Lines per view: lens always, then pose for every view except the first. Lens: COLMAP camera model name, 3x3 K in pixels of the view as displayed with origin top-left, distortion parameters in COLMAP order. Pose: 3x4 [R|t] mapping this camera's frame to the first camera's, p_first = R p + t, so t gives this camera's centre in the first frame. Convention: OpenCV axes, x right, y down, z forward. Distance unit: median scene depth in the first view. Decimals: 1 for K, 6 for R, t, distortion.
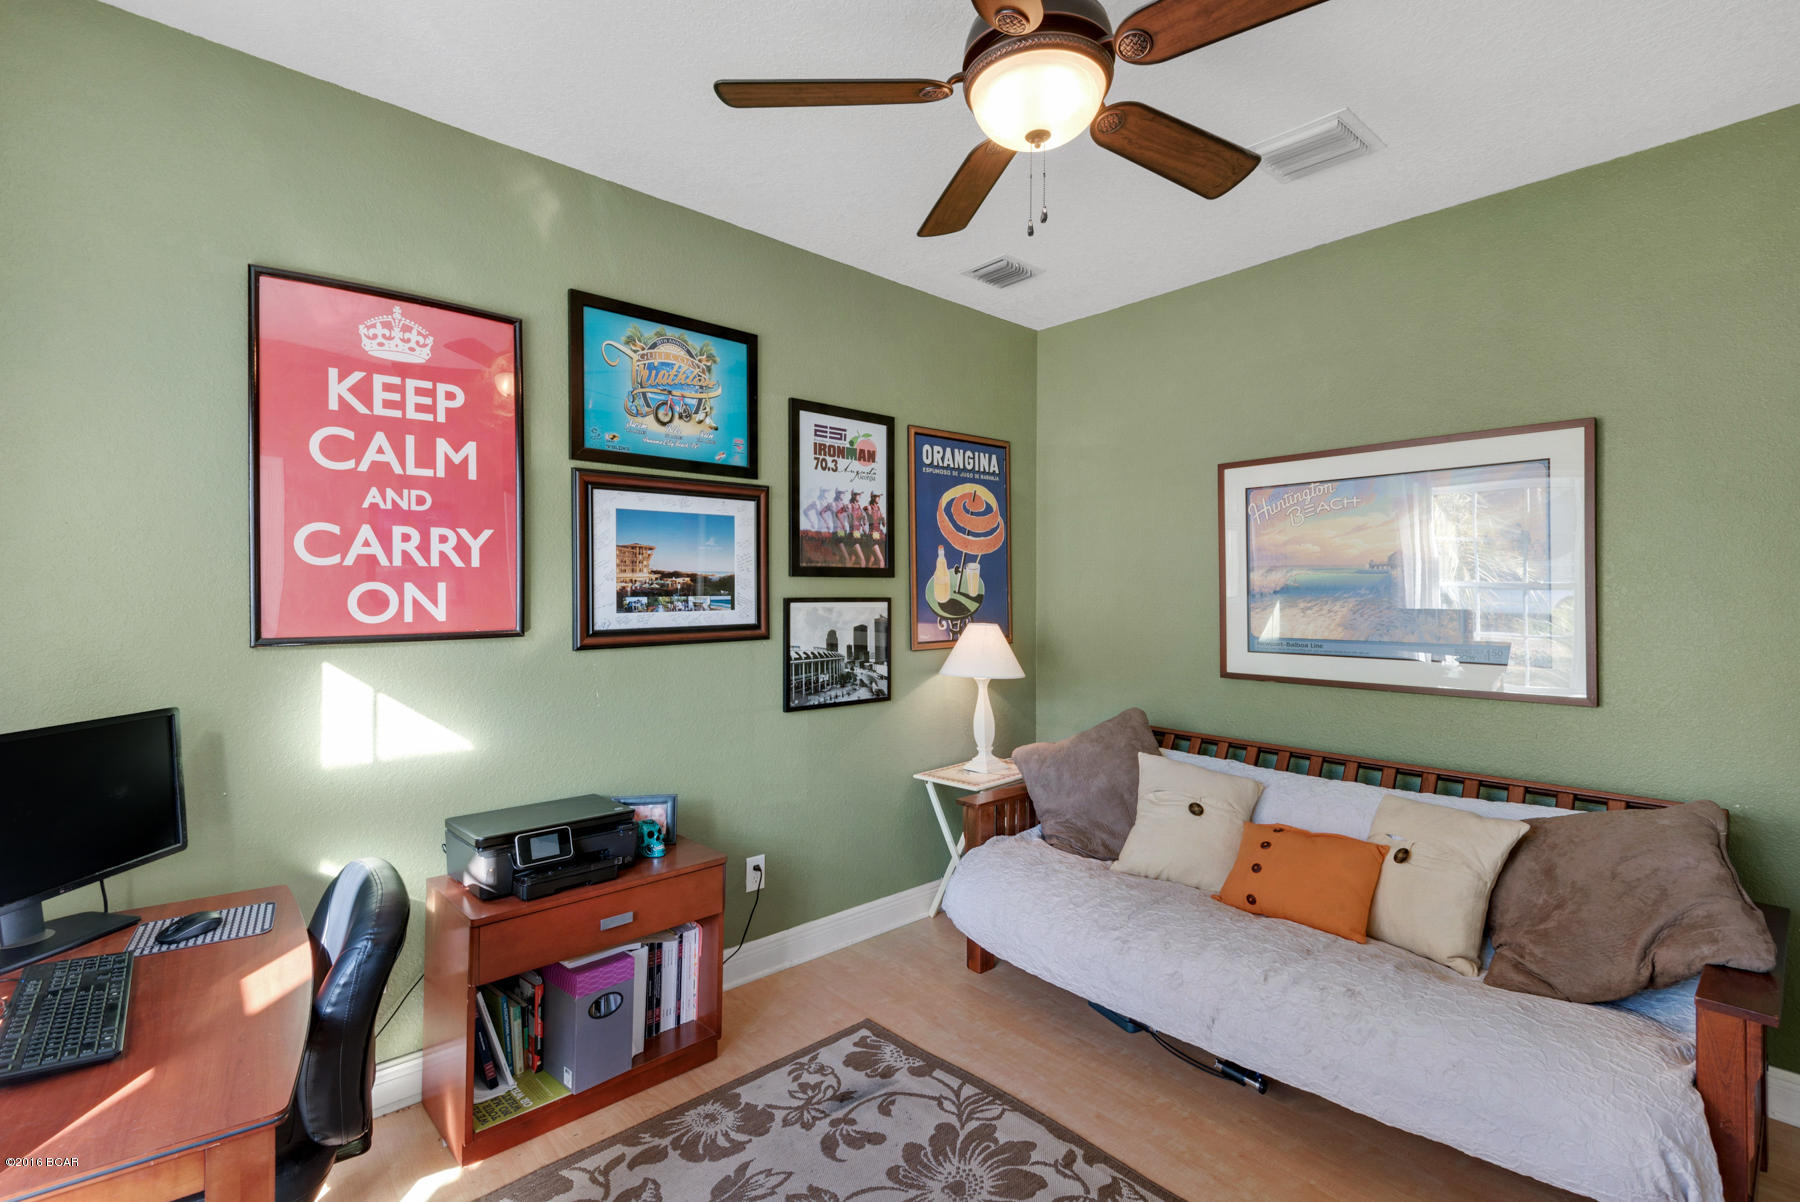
lens RADIAL K [[826.9, 0, 900.0], [0, 826.9, 601.0], [0, 0, 1]] dist [0.034861, -0.021742]
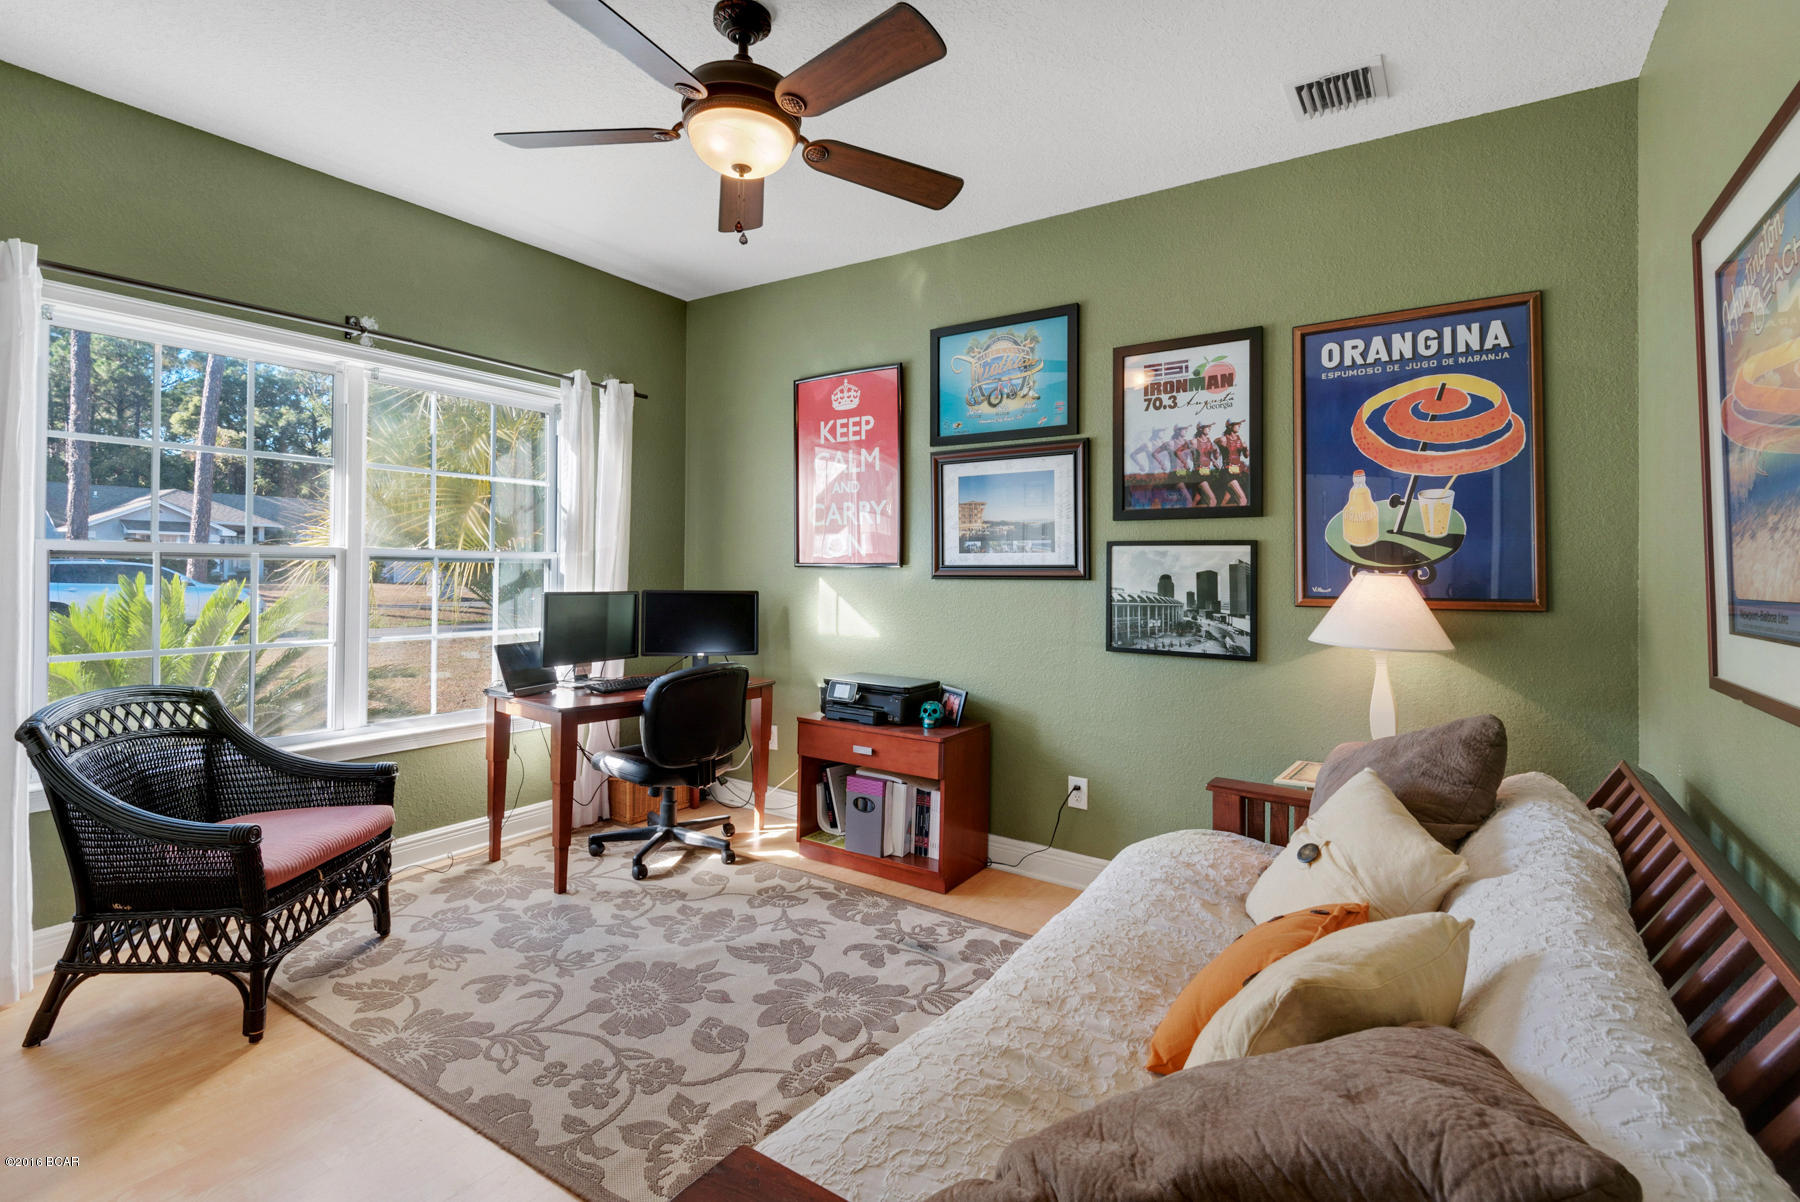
lens RADIAL K [[803.5, 0, 907.0], [0, 803.5, 577.0], [0, 0, 1]] dist [0.032749, -0.019358]
pose [[0.256335, 0.010949, -0.966526, 0.778655], [-0.020383, 0.999775, 0.005920, 0.040185], [0.966373, 0.018183, 0.256500, 0.493223]]
